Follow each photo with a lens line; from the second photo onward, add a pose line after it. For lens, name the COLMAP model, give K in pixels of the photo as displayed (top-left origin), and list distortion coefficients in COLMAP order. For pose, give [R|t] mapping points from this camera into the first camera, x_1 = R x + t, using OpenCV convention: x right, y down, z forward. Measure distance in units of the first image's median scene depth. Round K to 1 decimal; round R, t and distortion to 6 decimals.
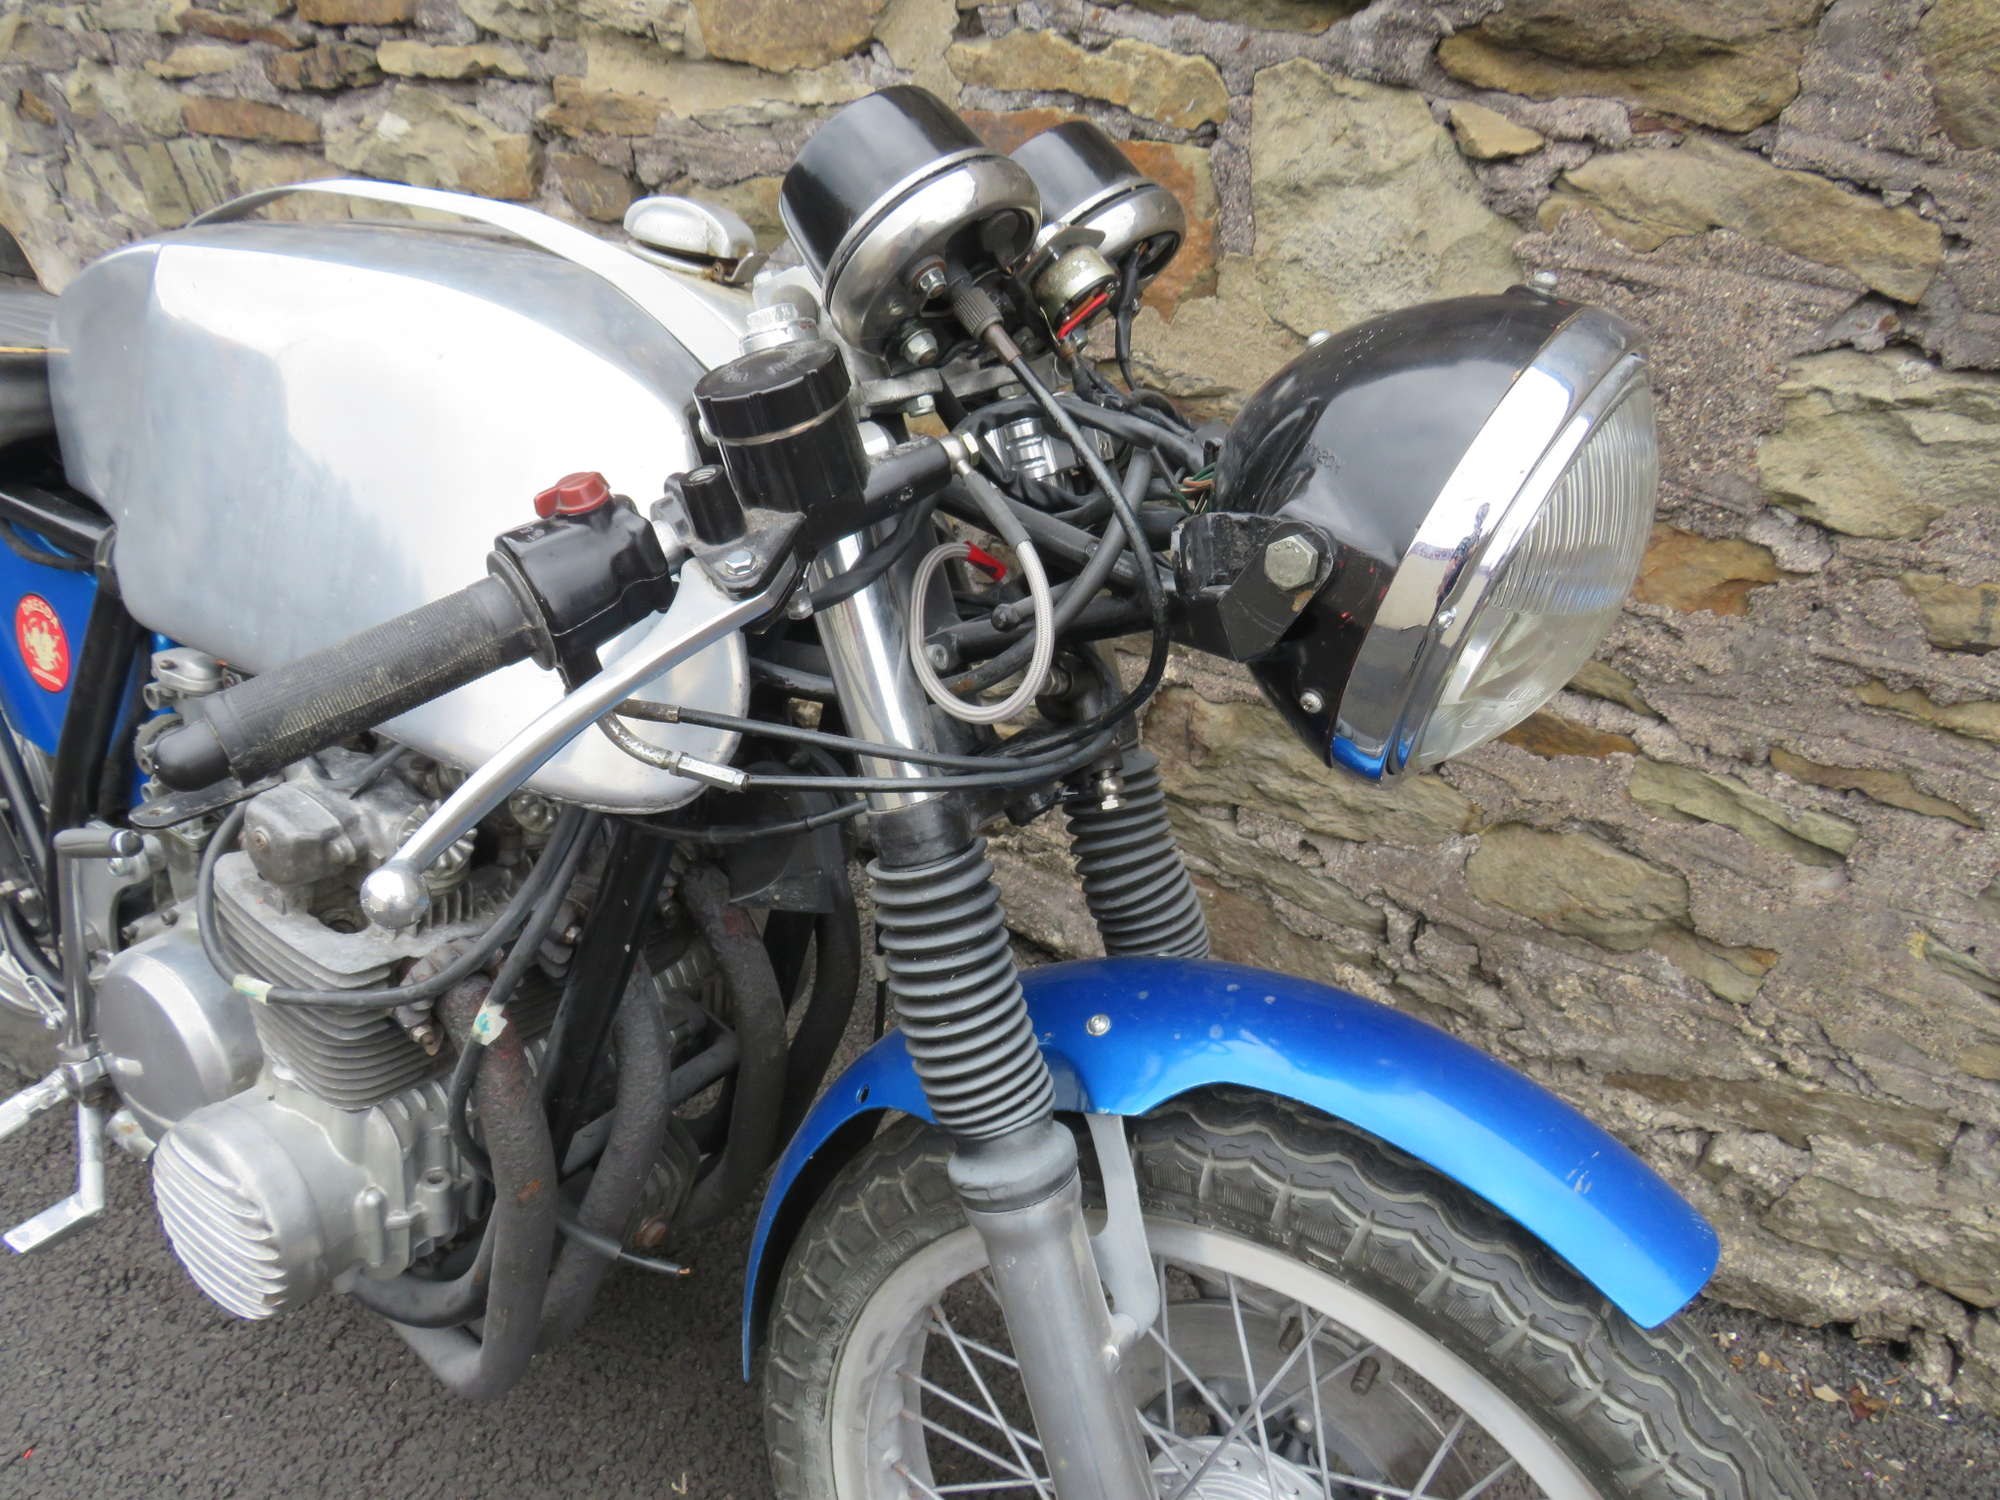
lens RADIAL K [[1443.7, 0, 987.4], [0, 1443.7, 752.0], [0, 0, 1]] dist [-0.038629, 0.016404]
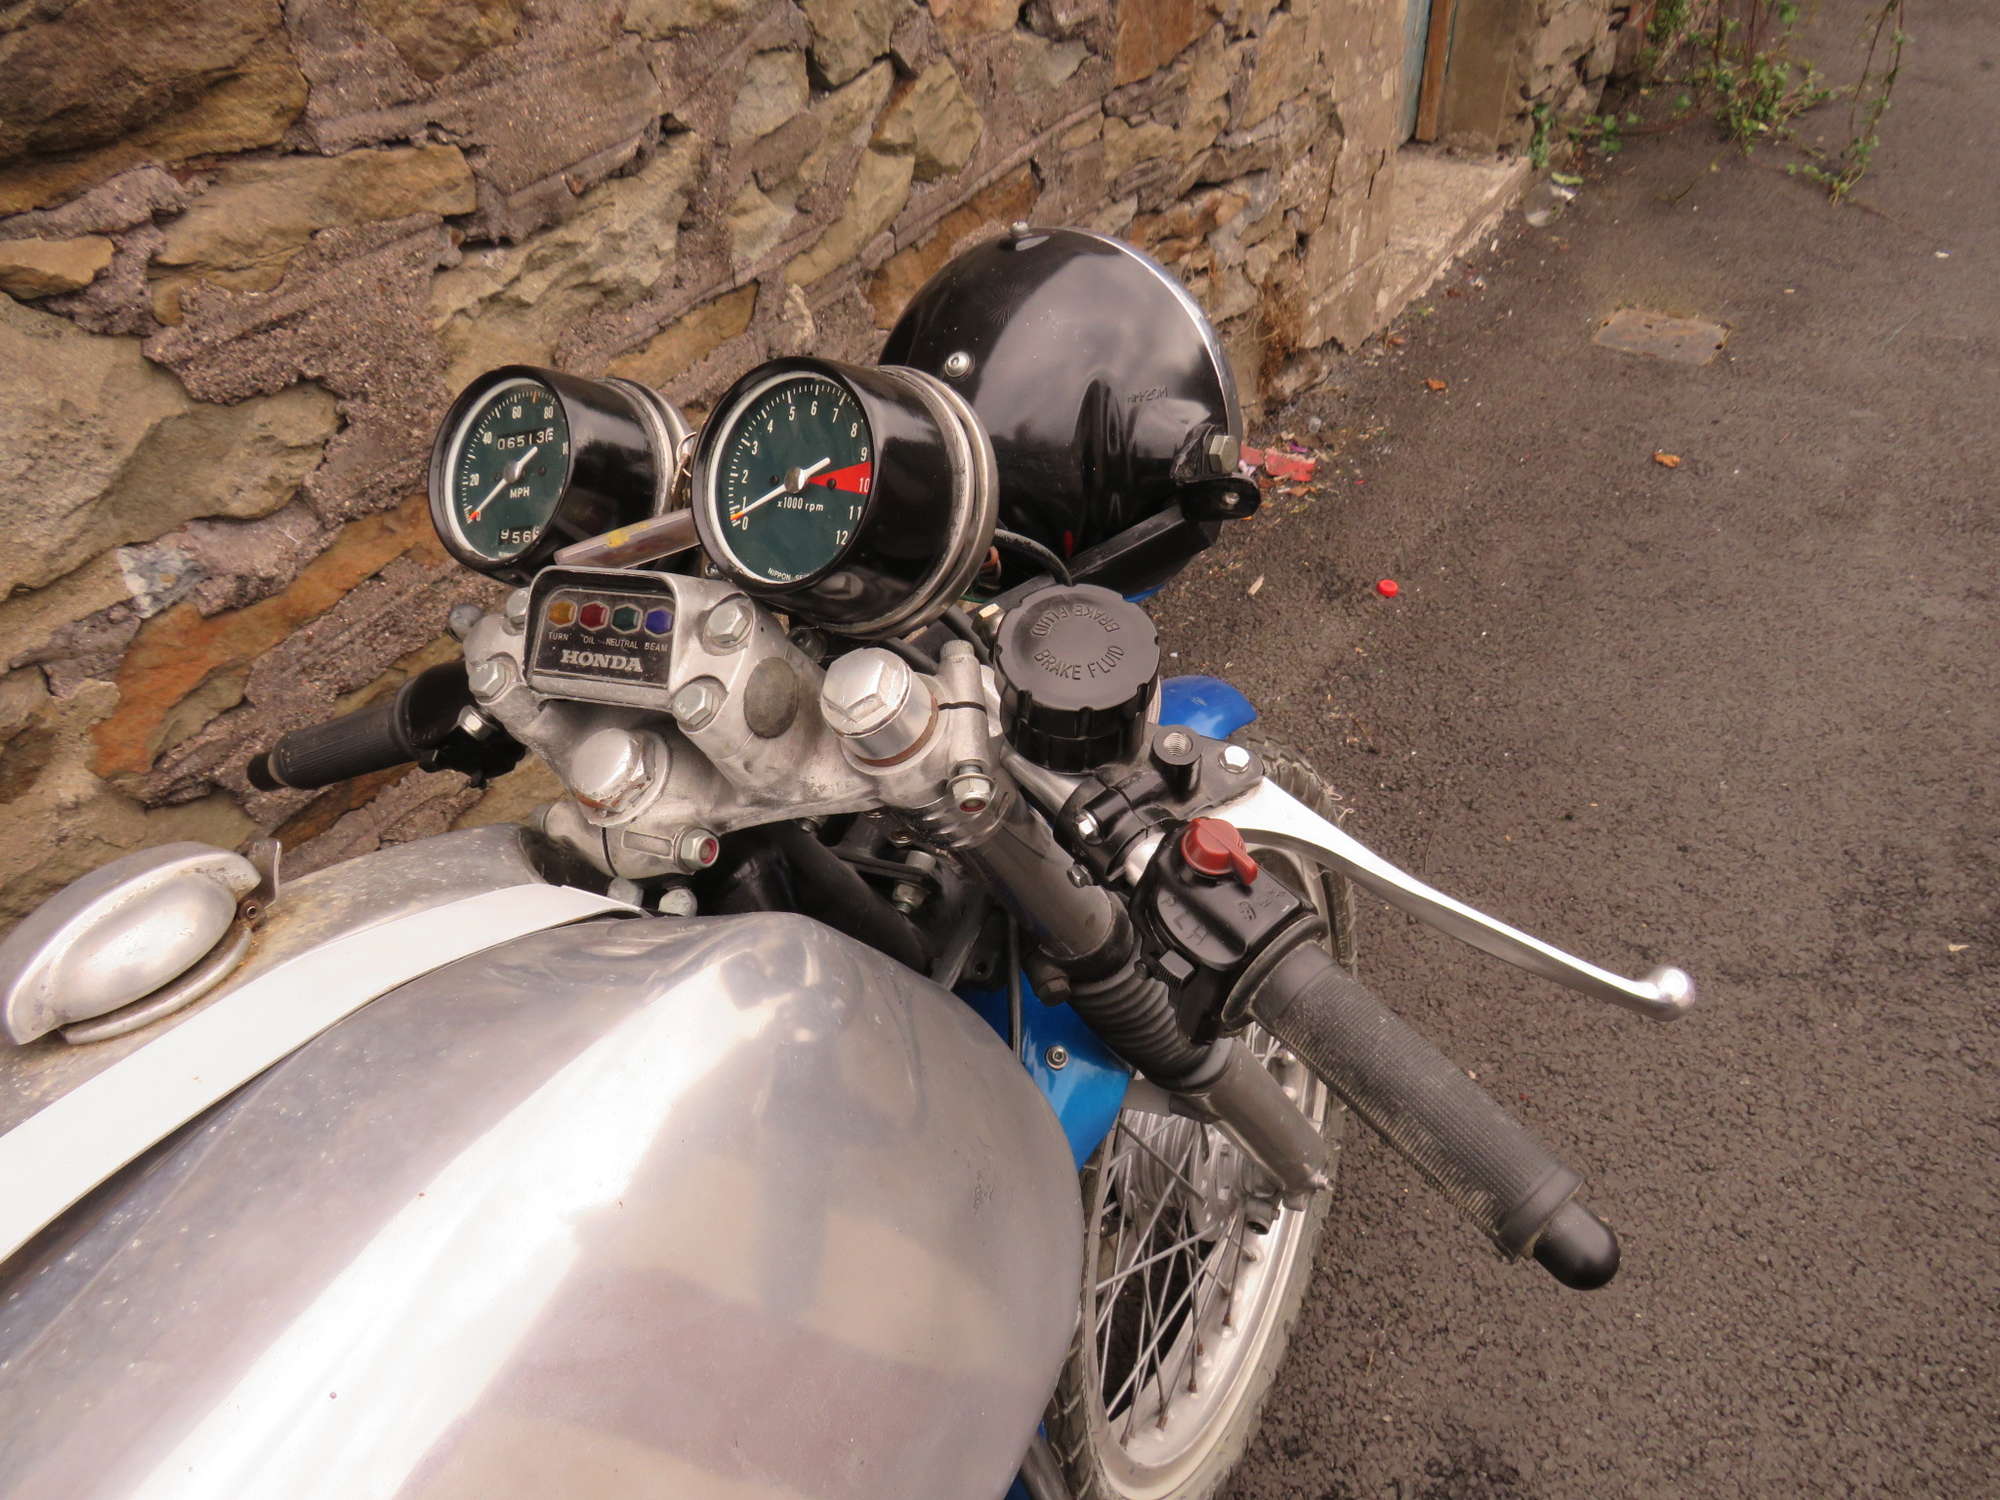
lens RADIAL K [[1443.7, 0, 1006.6], [0, 1443.7, 742.4], [0, 0, 1]] dist [-0.038629, 0.016404]
pose [[-0.085313, -0.650467, 0.754728, -0.447469], [0.561105, 0.594586, 0.575873, -0.396490], [-0.823337, 0.472611, 0.314254, 0.392270]]
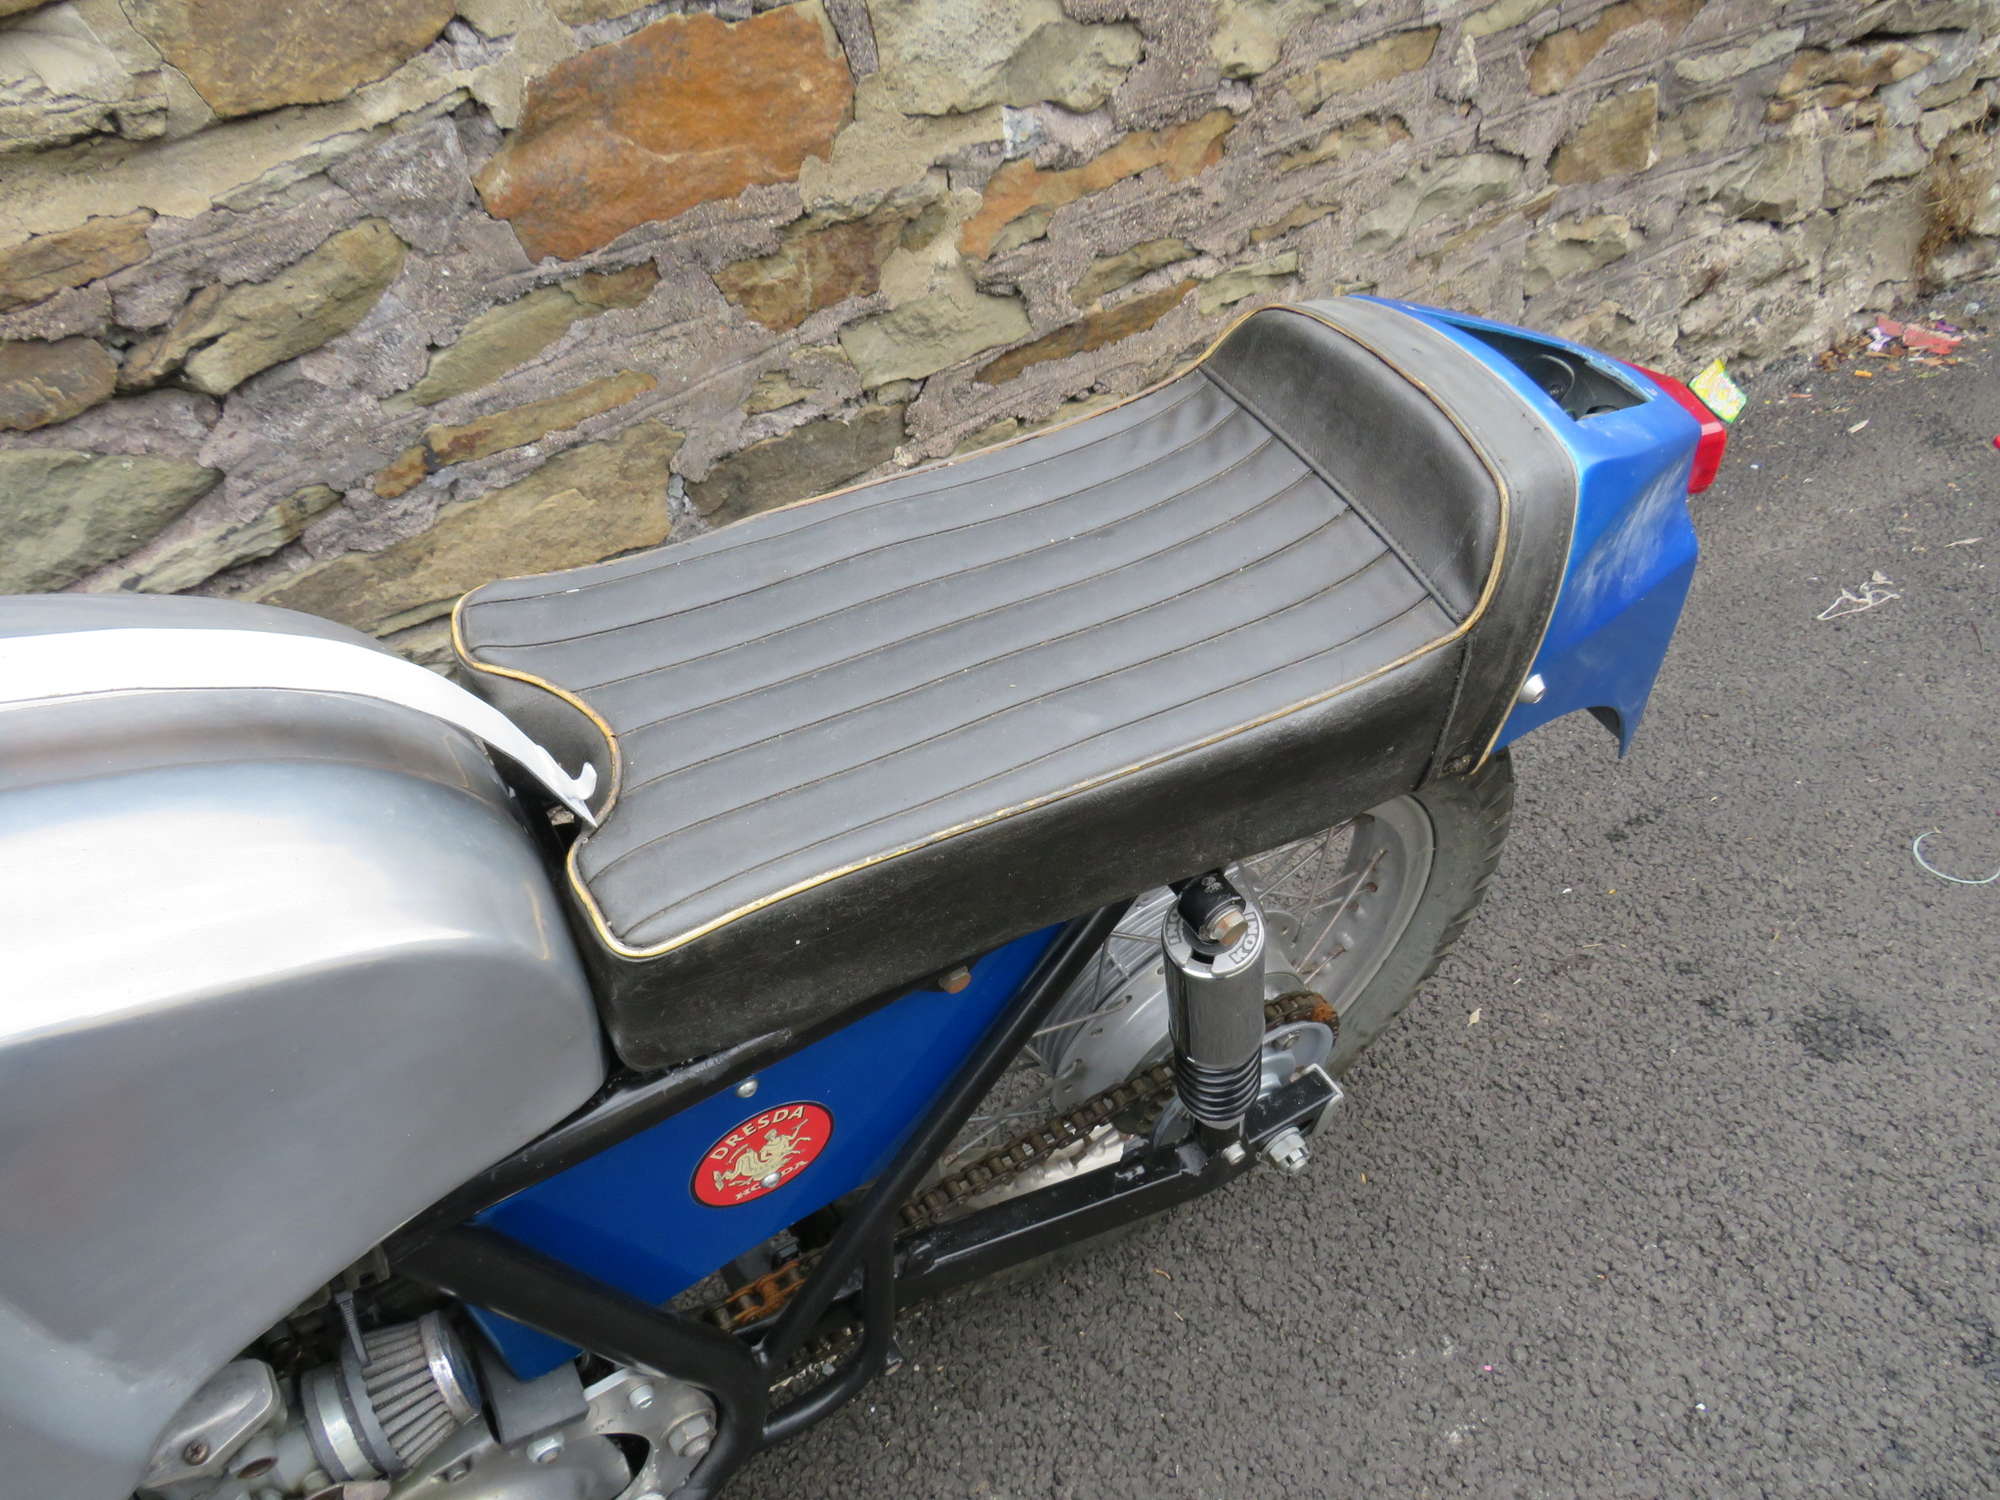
lens RADIAL K [[1413.2, 0, 994.5], [0, 1413.2, 744.9], [0, 0, 1]] dist [-0.025146, 0.002730]
pose [[0.353963, -0.621312, 0.699058, -1.012223], [0.609013, 0.720381, 0.331894, -0.286259], [-0.709798, 0.308257, 0.633375, 0.378073]]
